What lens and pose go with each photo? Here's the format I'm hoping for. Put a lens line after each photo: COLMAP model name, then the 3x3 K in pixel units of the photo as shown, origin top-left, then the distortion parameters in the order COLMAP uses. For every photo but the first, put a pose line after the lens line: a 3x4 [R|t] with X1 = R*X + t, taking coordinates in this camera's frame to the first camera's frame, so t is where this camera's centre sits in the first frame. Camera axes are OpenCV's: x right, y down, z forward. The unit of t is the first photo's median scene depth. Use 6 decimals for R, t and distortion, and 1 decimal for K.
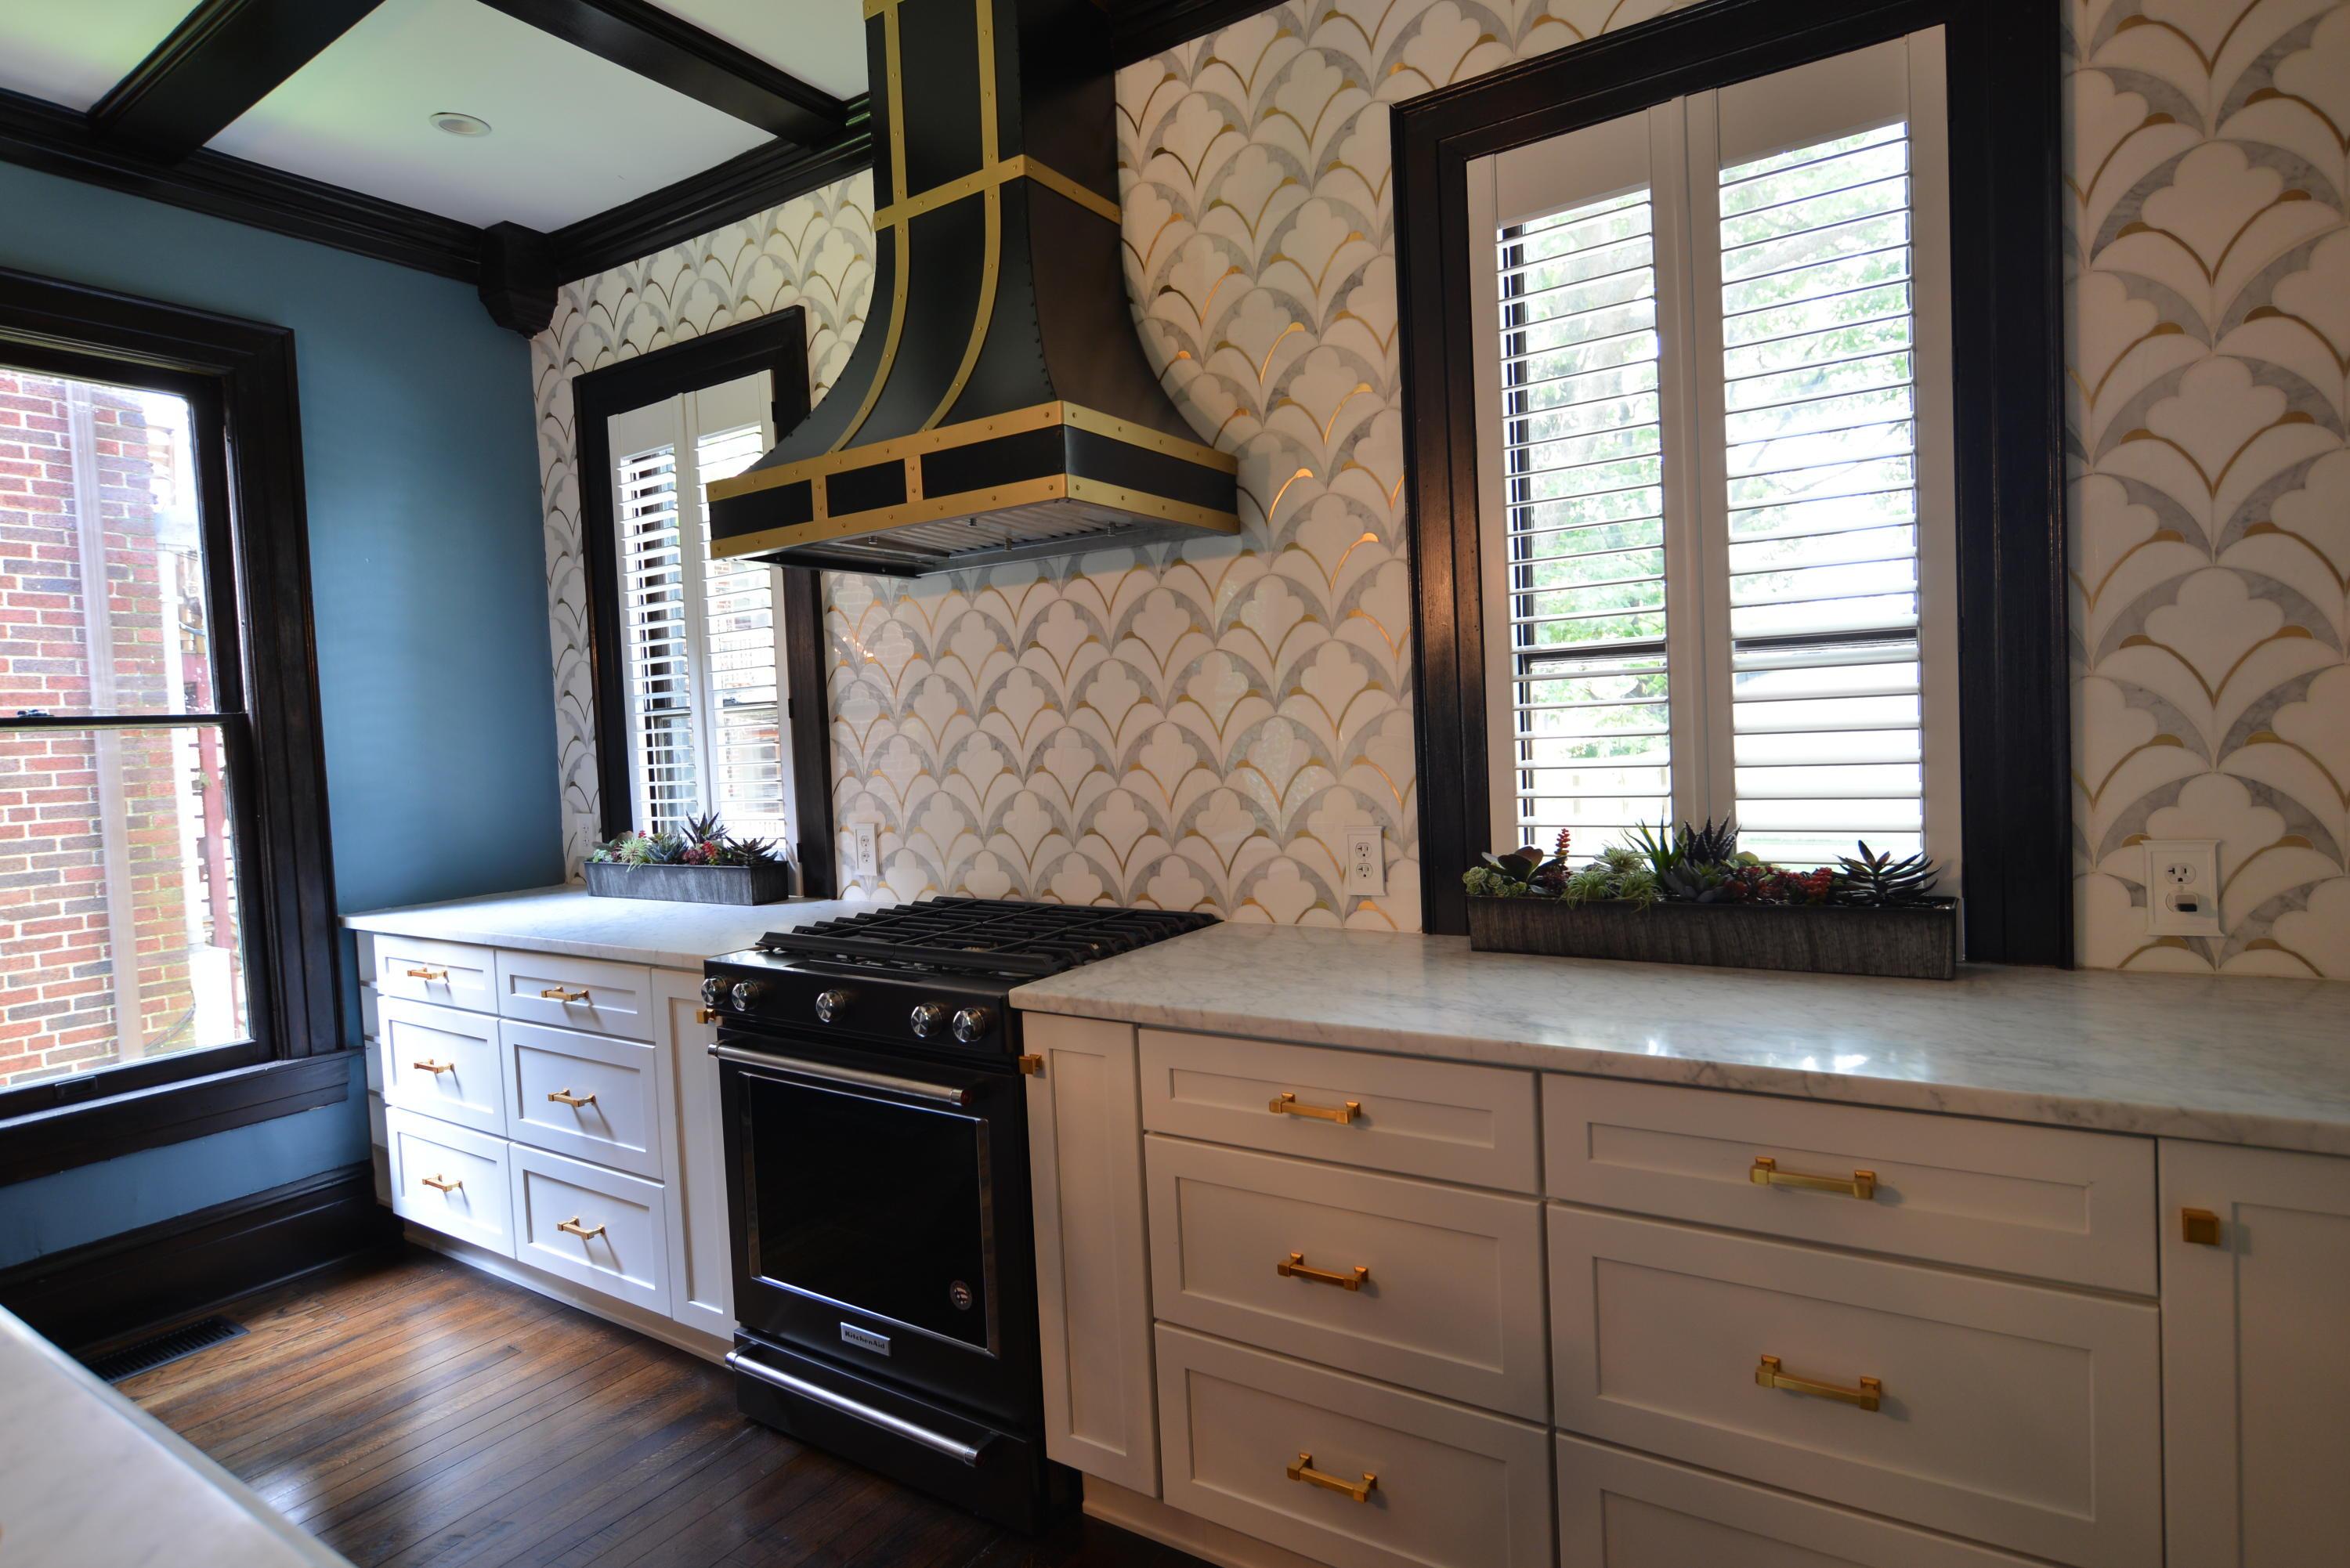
lens RADIAL K [[1231.5, 0, 1184.3], [0, 1231.5, 775.6], [0, 0, 1]] dist [-0.017797, 0.008020]
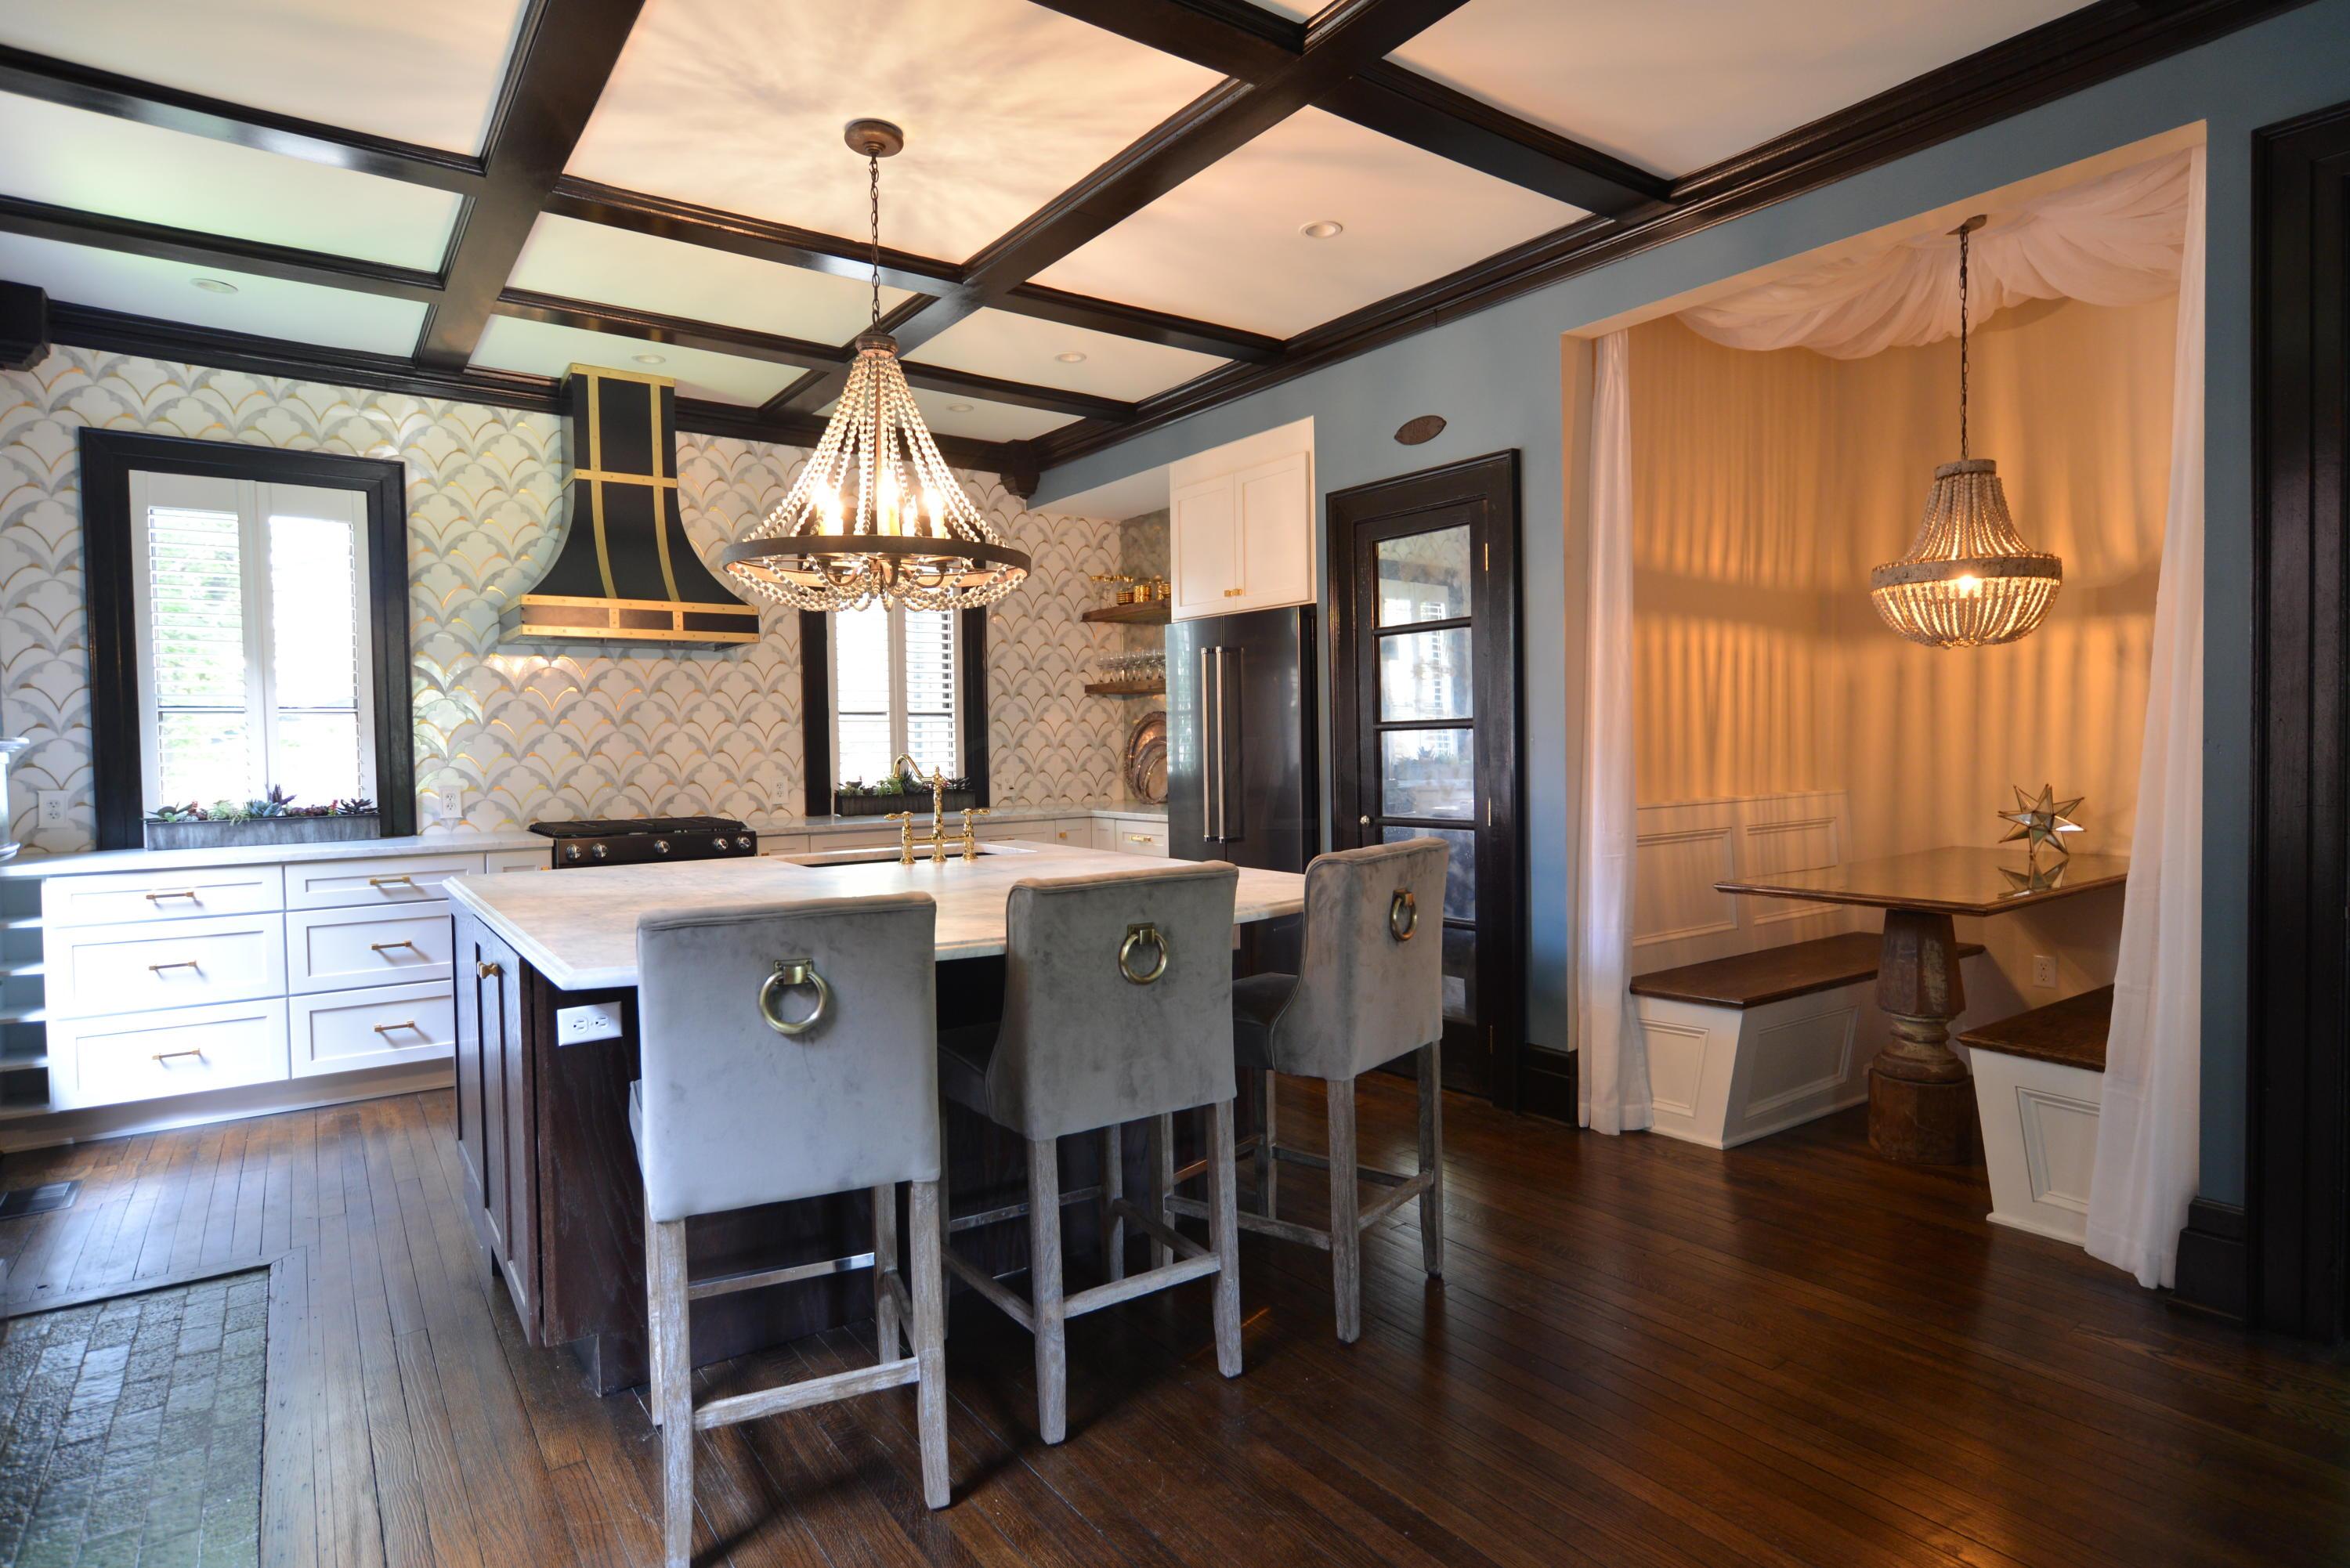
lens RADIAL K [[1231.5, 0, 1180.9], [0, 1231.5, 776.4], [0, 0, 1]] dist [-0.017797, 0.008020]
pose [[0.356724, 0.014302, 0.934100, -1.817208], [0.037057, 0.998879, -0.029445, 0.139193], [-0.933475, 0.045118, 0.355794, -0.624876]]
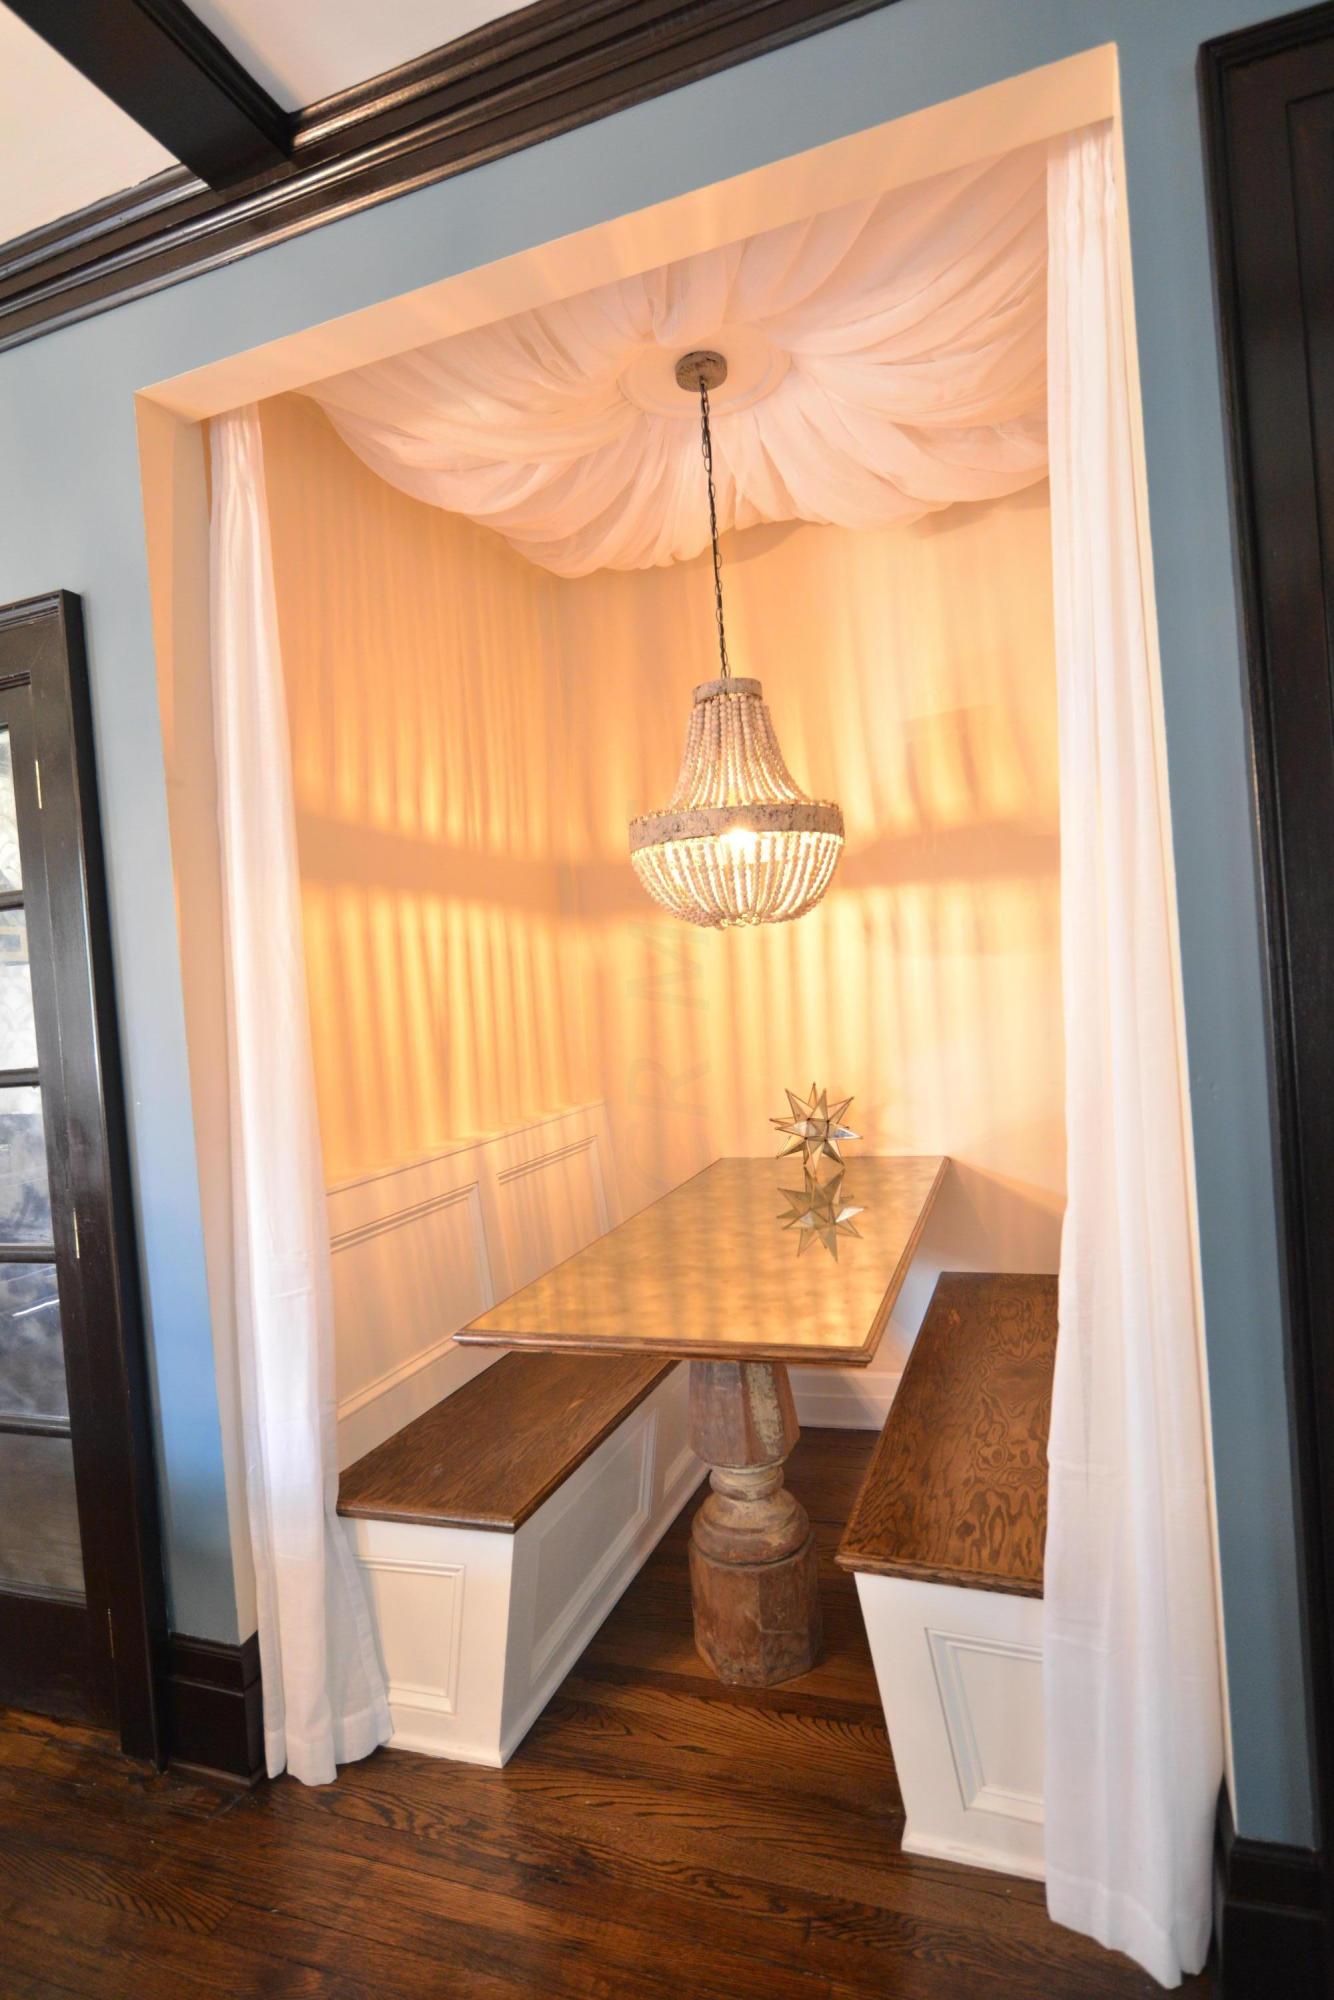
lens RADIAL K [[1048.2, 0, 651.6], [0, 1048.2, 996.3], [0, 0, 1]] dist [-0.017797, 0.008020]
pose [[-0.211262, 0.050392, 0.976130, -0.979281], [0.124551, 0.991917, -0.024251, 0.046601], [-0.969461, 0.116455, -0.215831, -0.696372]]
